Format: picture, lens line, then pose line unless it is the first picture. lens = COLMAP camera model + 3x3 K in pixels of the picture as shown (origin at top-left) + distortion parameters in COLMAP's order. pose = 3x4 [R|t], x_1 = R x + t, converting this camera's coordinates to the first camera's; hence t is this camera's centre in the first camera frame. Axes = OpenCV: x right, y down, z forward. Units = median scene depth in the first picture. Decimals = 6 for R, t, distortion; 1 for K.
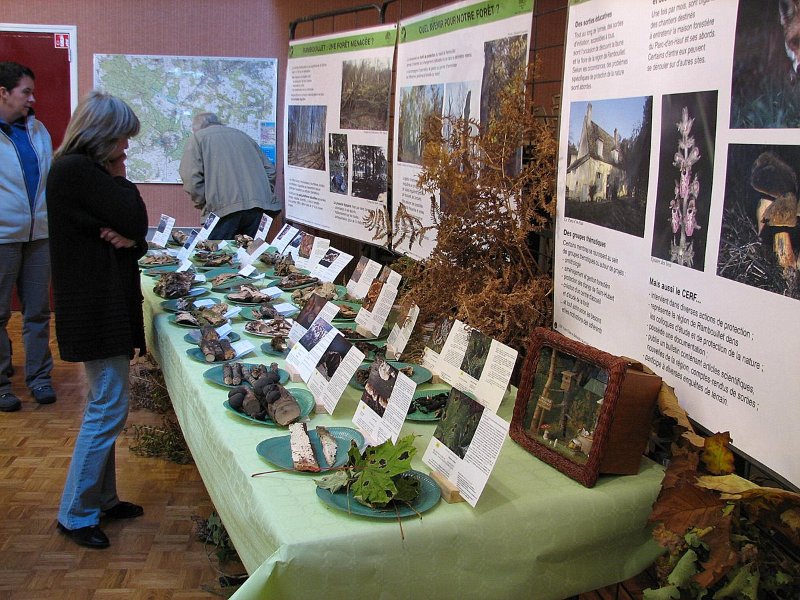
lens RADIAL K [[854.0, 0, 400.0], [0, 854.0, 300.0], [0, 0, 1]] dist [-0.196455, 0.212869]
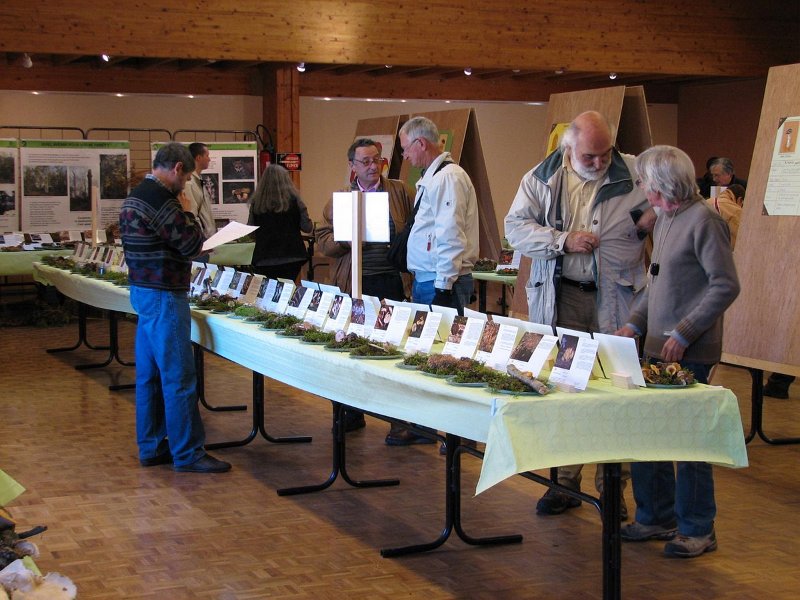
lens RADIAL K [[1420.9, 0, 386.6], [0, 1420.9, 277.6], [0, 0, 1]] dist [0.023542, 0.300505]
pose [[-0.286453, -0.102234, 0.952624, -3.854469], [0.179300, 0.971004, 0.158122, -0.363747], [-0.941168, 0.216100, -0.259816, 1.049559]]
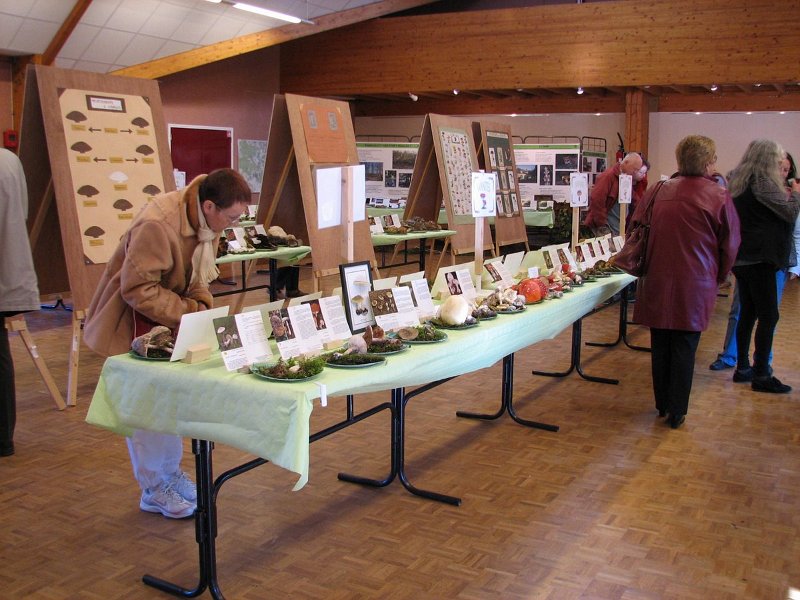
lens RADIAL K [[865.0, 0, 400.0], [0, 865.0, 300.0], [0, 0, 1]] dist [-0.211665, 0.302735]
pose [[0.563025, -0.151710, 0.812396, -3.245908], [0.171847, 0.983011, 0.064474, 0.118910], [-0.808376, 0.103307, 0.579531, -1.130580]]
